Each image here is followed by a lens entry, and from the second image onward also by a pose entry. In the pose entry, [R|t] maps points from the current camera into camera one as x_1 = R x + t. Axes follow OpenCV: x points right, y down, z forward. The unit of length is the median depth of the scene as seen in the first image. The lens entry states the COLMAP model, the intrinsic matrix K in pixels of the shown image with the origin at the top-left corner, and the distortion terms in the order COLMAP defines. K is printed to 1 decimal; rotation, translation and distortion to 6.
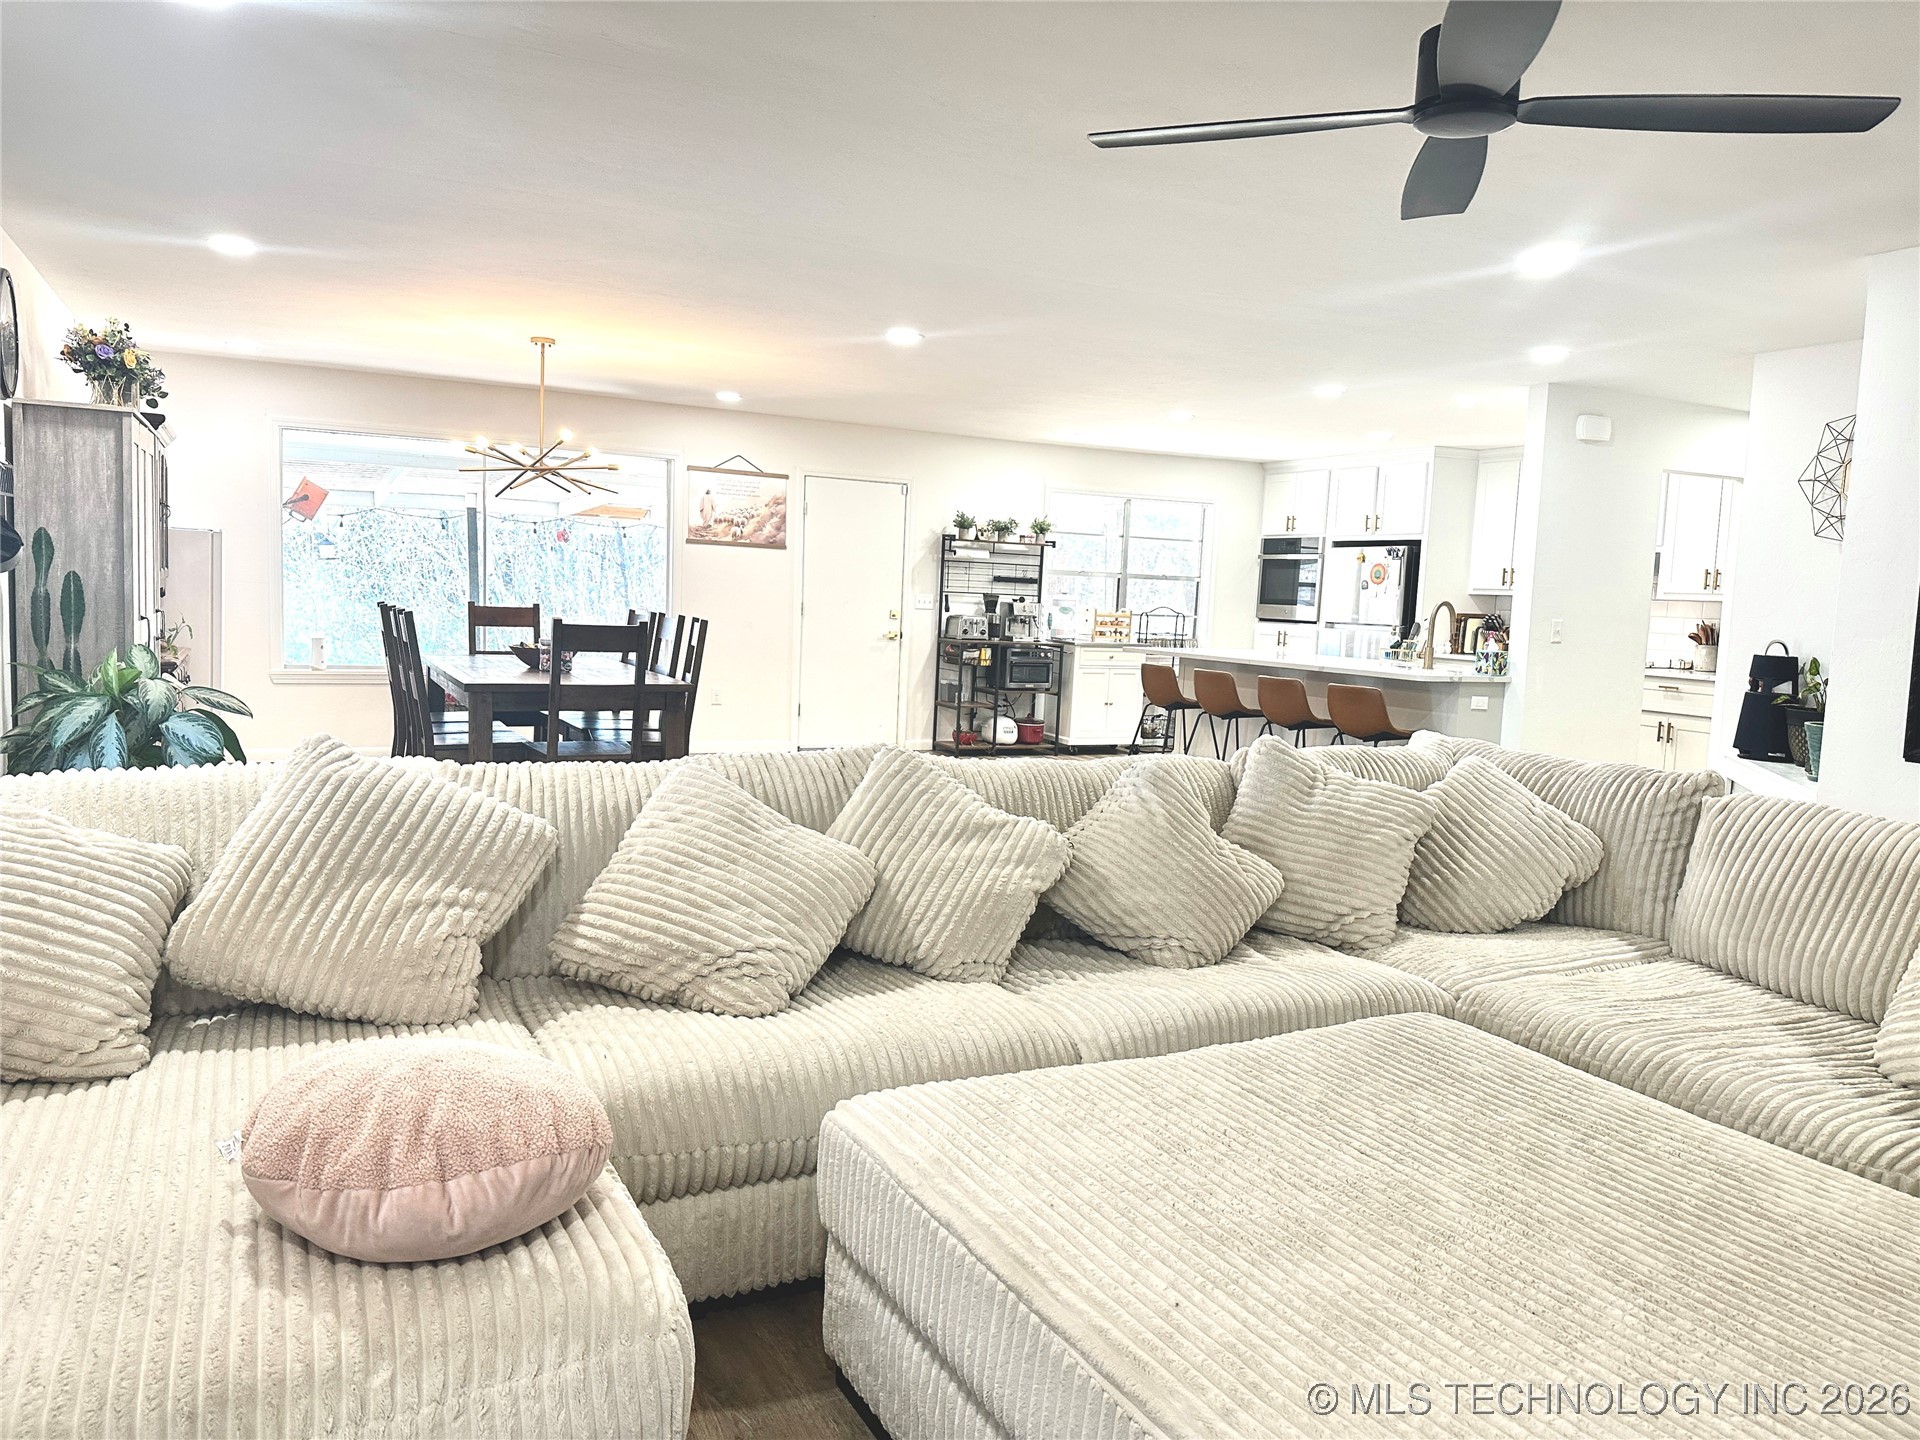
lens RADIAL K [[1329.4, 0, 960.0], [0, 1329.4, 720.0], [0, 0, 1]] dist [0.097346, -0.151468]
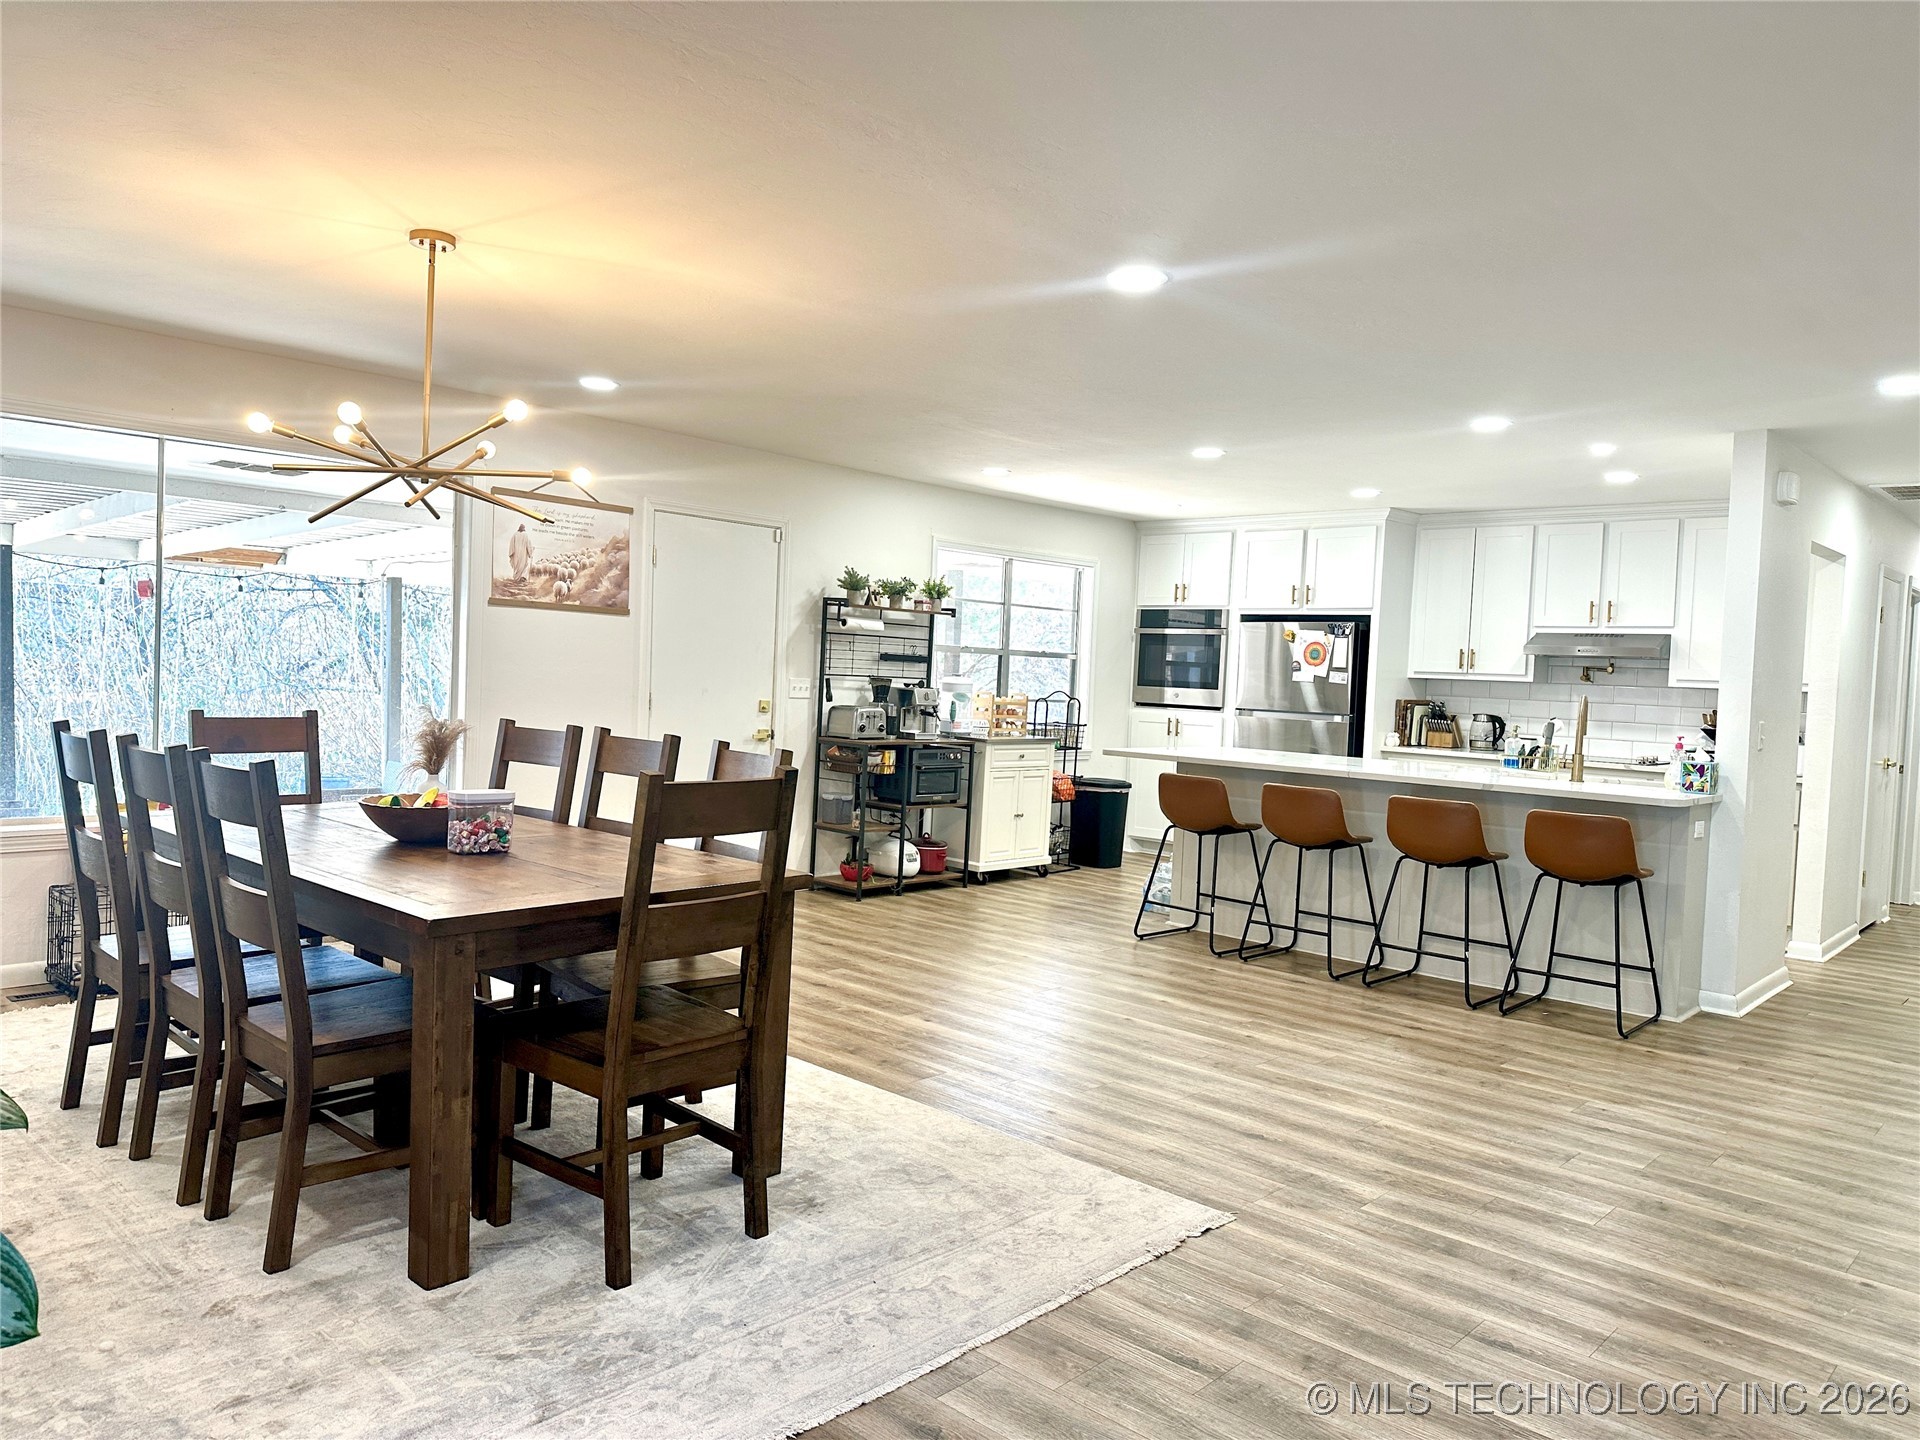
lens RADIAL K [[1341.7, 0, 977.4], [0, 1341.7, 731.4], [0, 0, 1]] dist [0.055785, -0.079077]
pose [[0.936138, -0.016288, 0.351255, -0.196525], [0.029516, 0.999041, -0.032336, -0.038544], [-0.350391, 0.040638, 0.935721, 0.276564]]
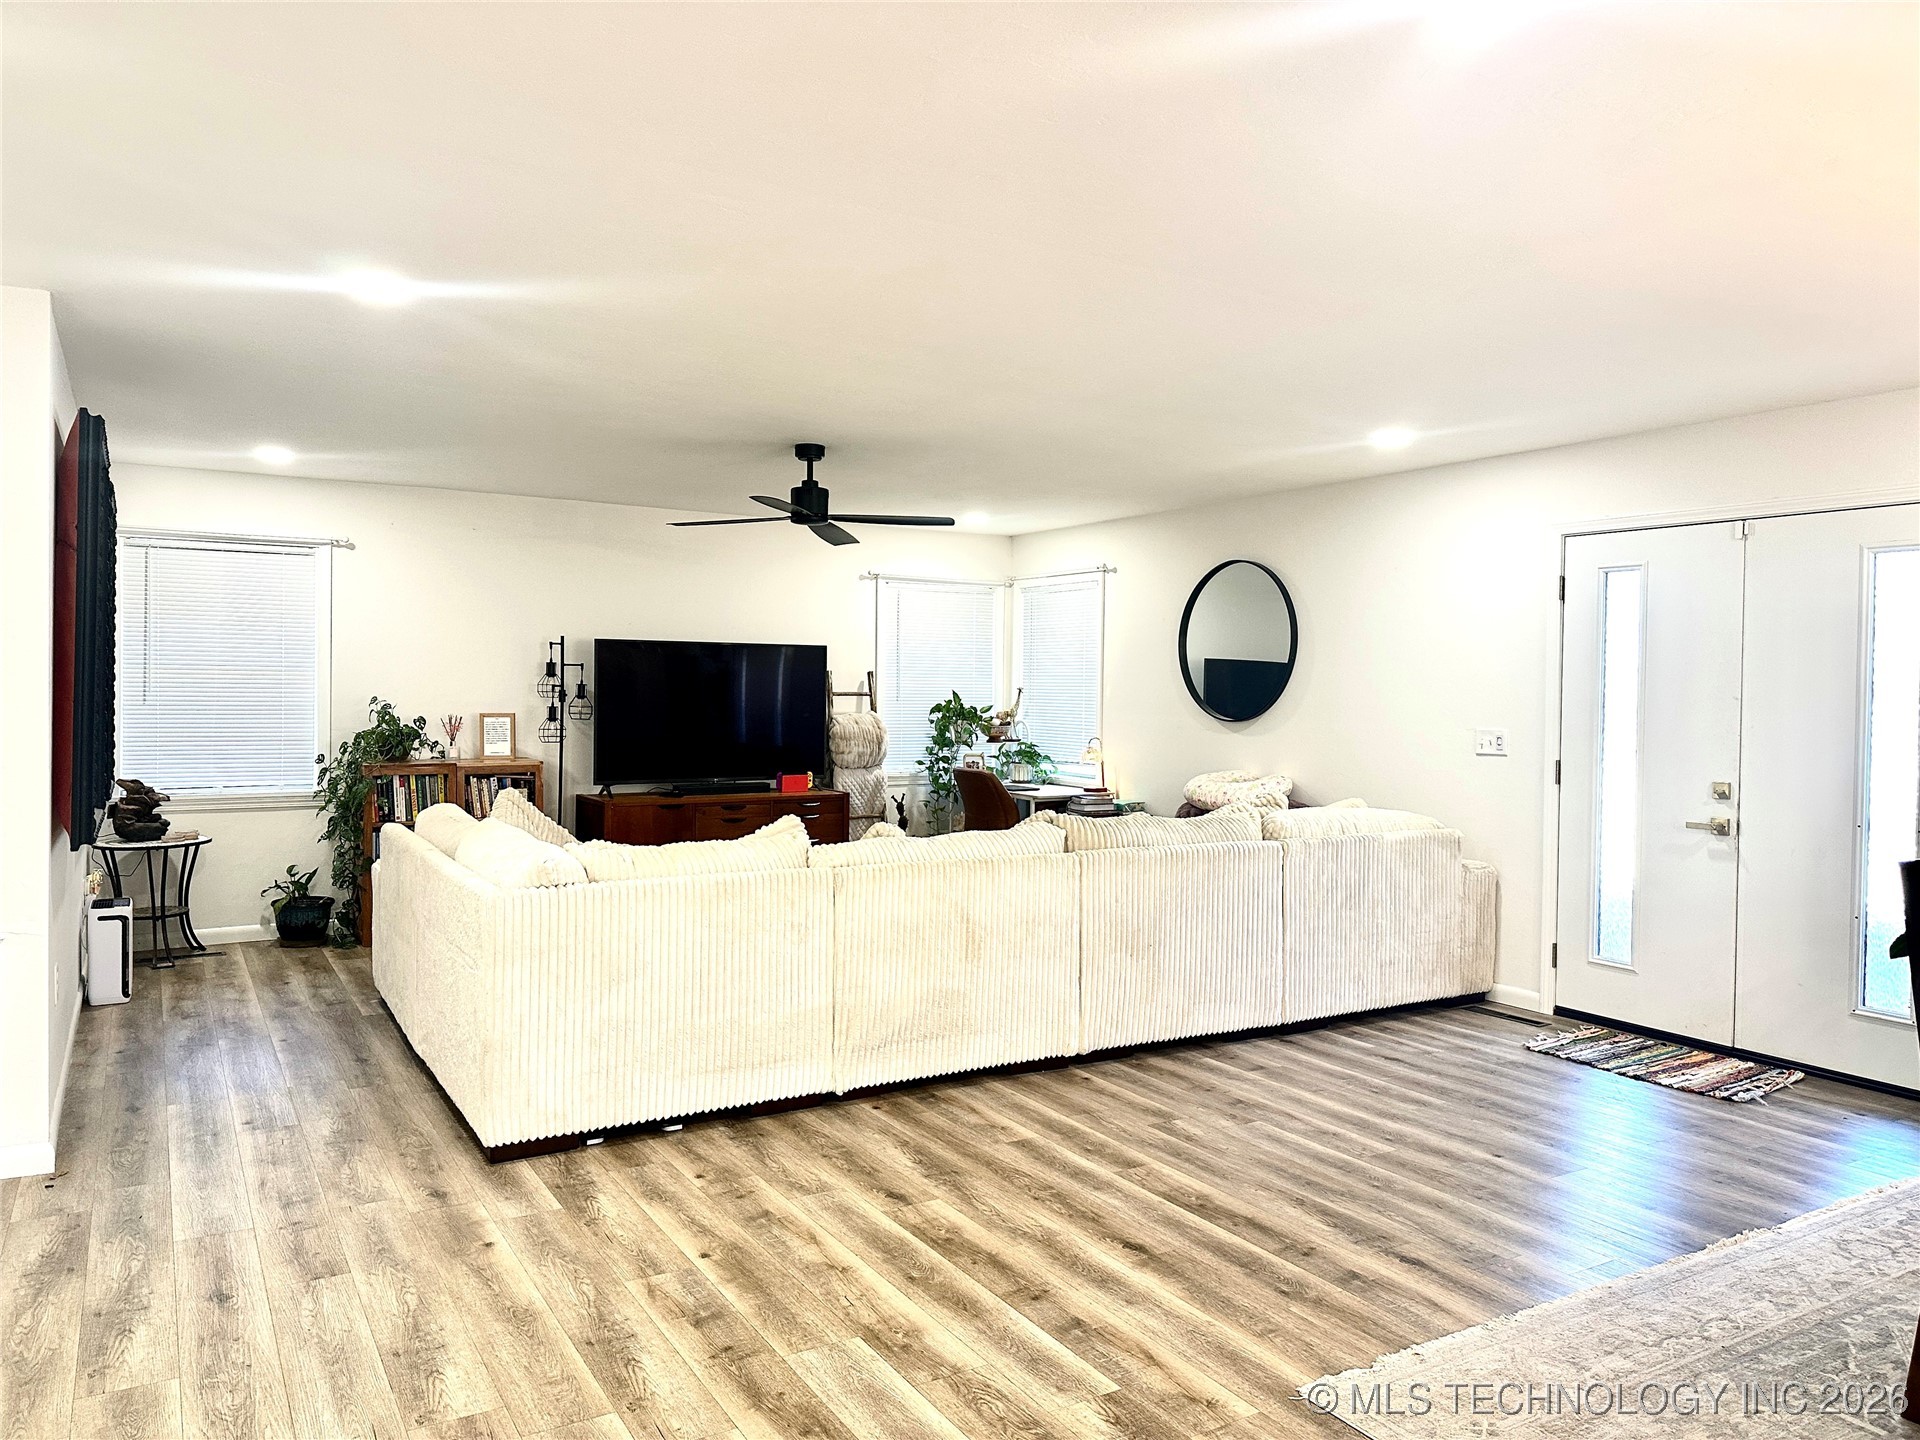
lens RADIAL K [[1323.2, 0, 939.5], [0, 1323.2, 700.2], [0, 0, 1]] dist [0.150090, -0.271825]
pose [[-0.997255, -0.052726, -0.051984, 0.063636], [-0.058010, 0.992670, 0.106026, -0.088048], [0.046013, 0.108751, -0.993004, 0.805976]]
